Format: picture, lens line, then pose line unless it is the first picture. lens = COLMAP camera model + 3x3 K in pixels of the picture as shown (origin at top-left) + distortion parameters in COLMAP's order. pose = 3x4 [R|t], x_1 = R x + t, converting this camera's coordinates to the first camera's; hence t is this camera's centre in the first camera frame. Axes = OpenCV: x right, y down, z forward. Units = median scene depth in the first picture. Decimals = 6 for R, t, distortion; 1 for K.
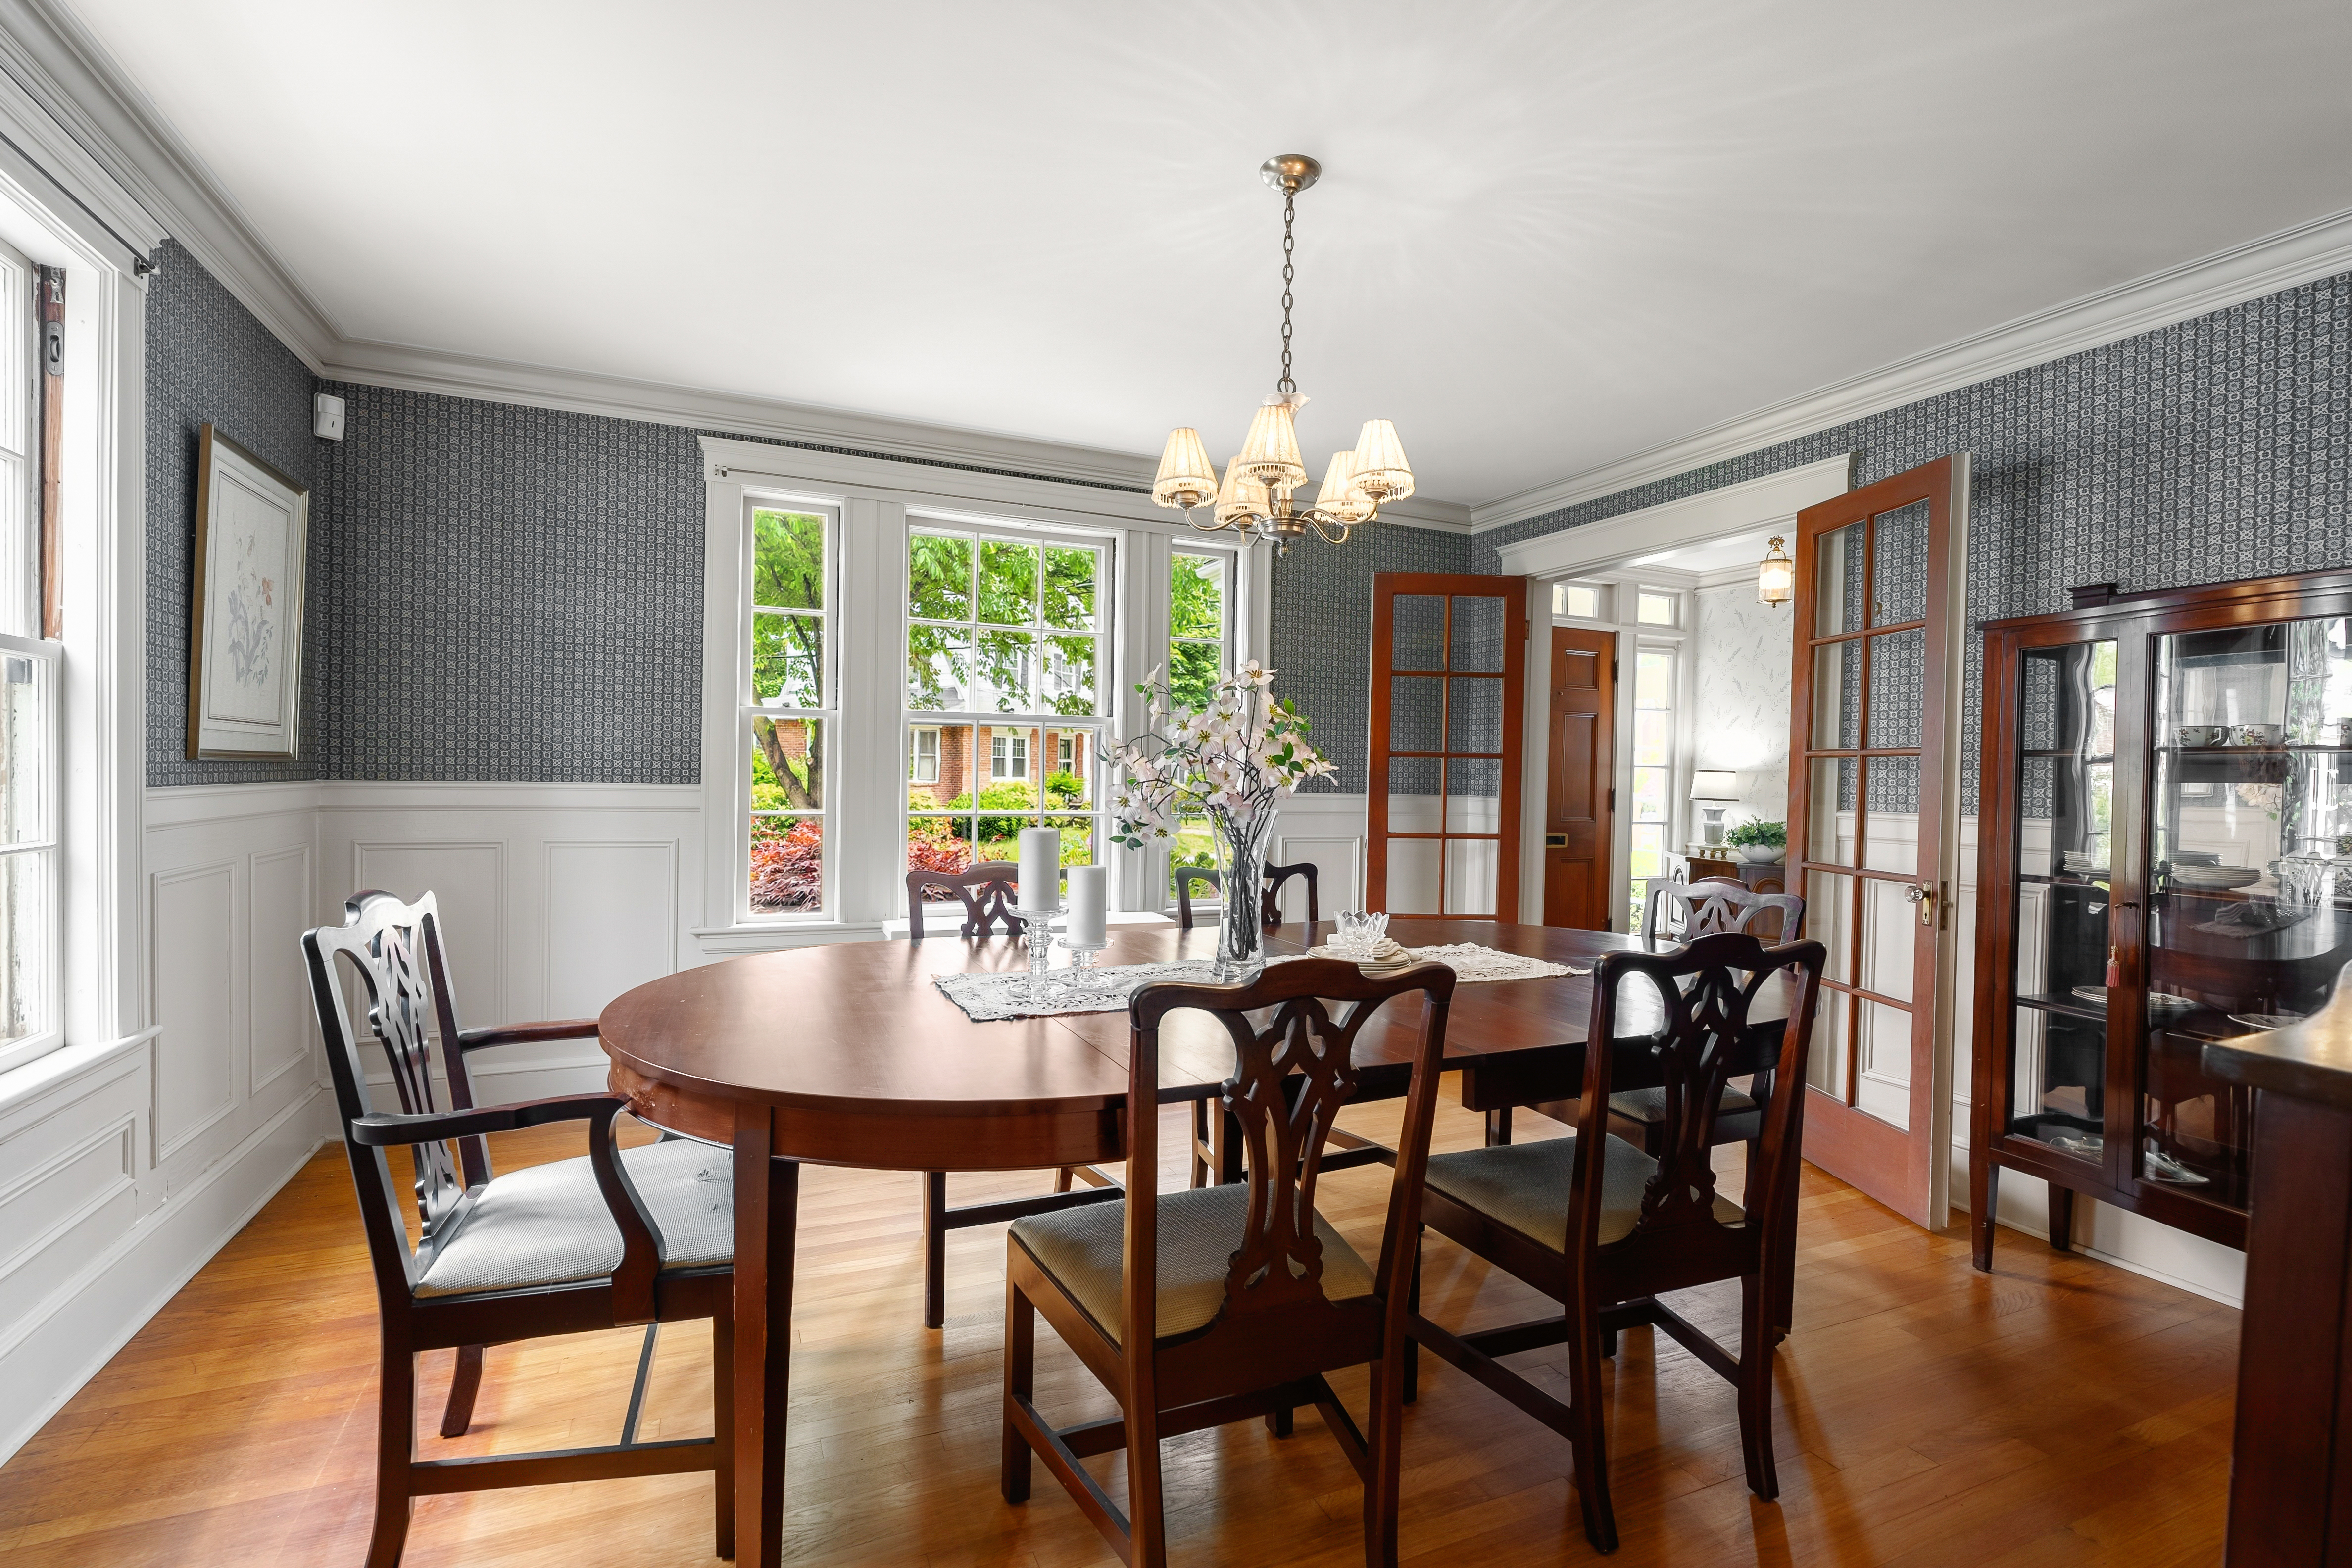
lens RADIAL K [[1064.1, 0, 1161.9], [0, 1064.1, 784.1], [0, 0, 1]] dist [-0.003810, 0.000745]
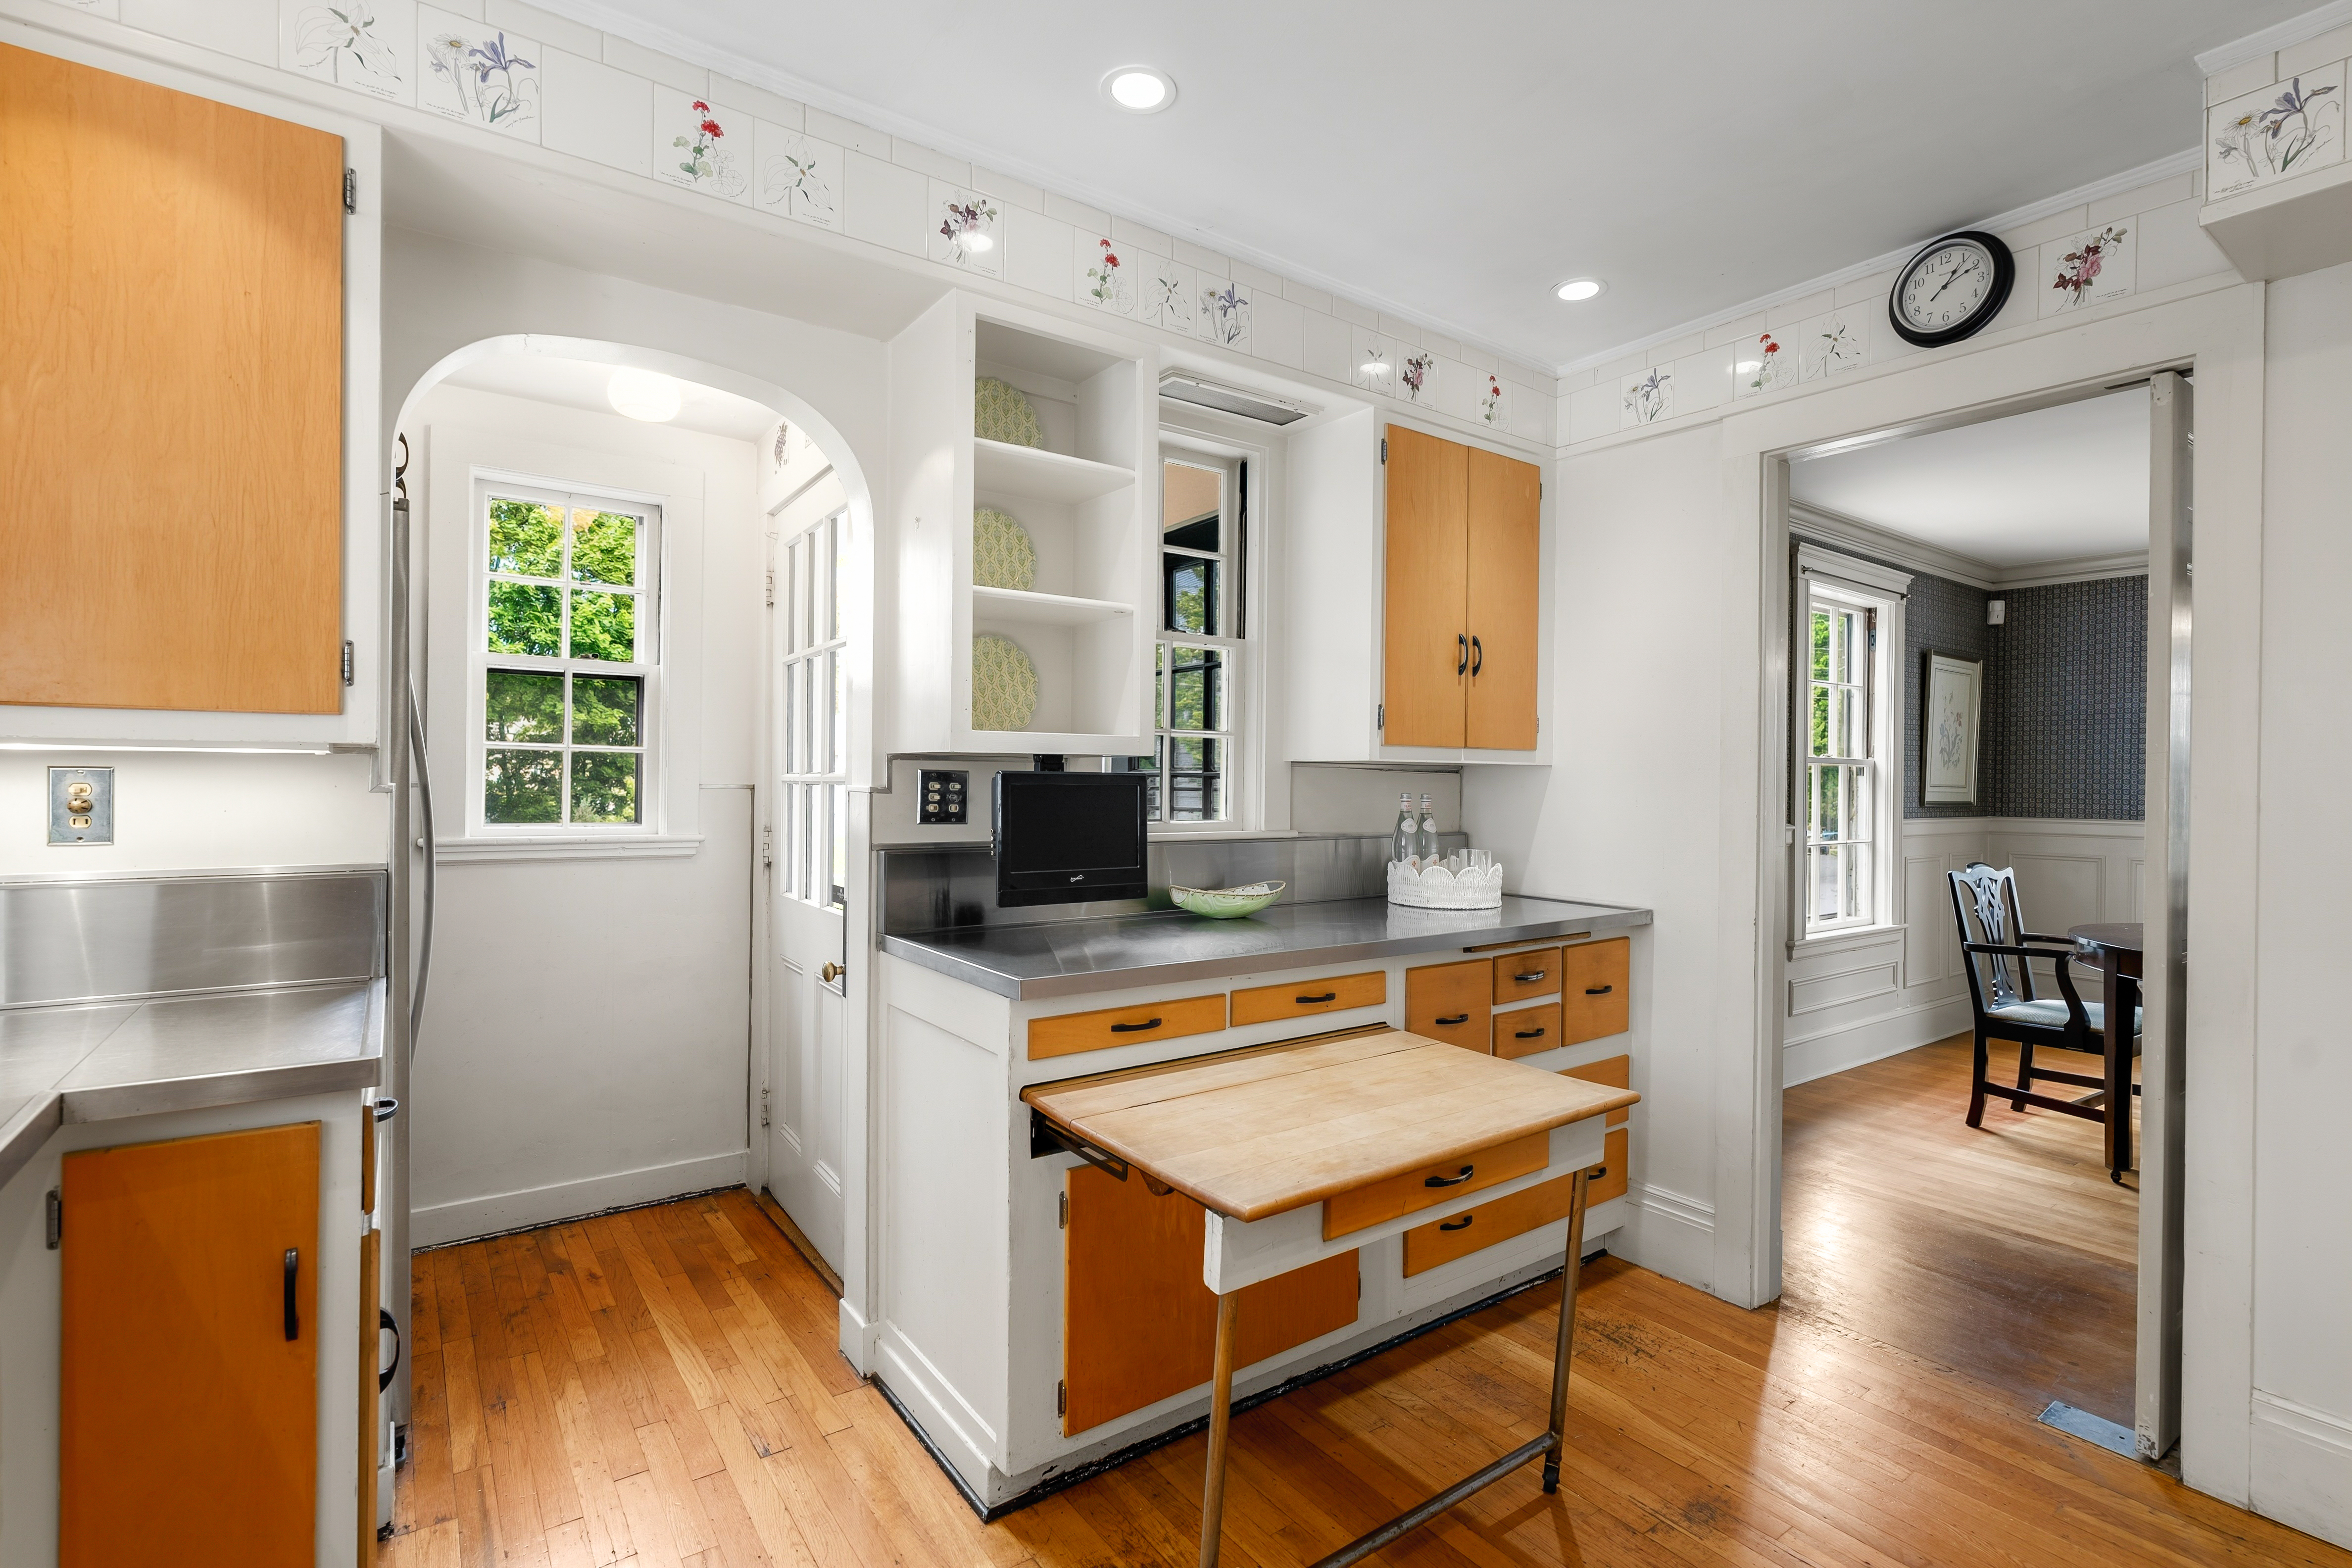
lens RADIAL K [[1064.1, 0, 1212.1], [0, 1064.1, 782.2], [0, 0, 1]] dist [-0.003810, 0.000745]
pose [[0.220819, -0.013384, -0.975223, 0.898048], [-0.021952, 0.999584, -0.018688, 0.000255], [0.975068, 0.025535, 0.220433, -0.908361]]
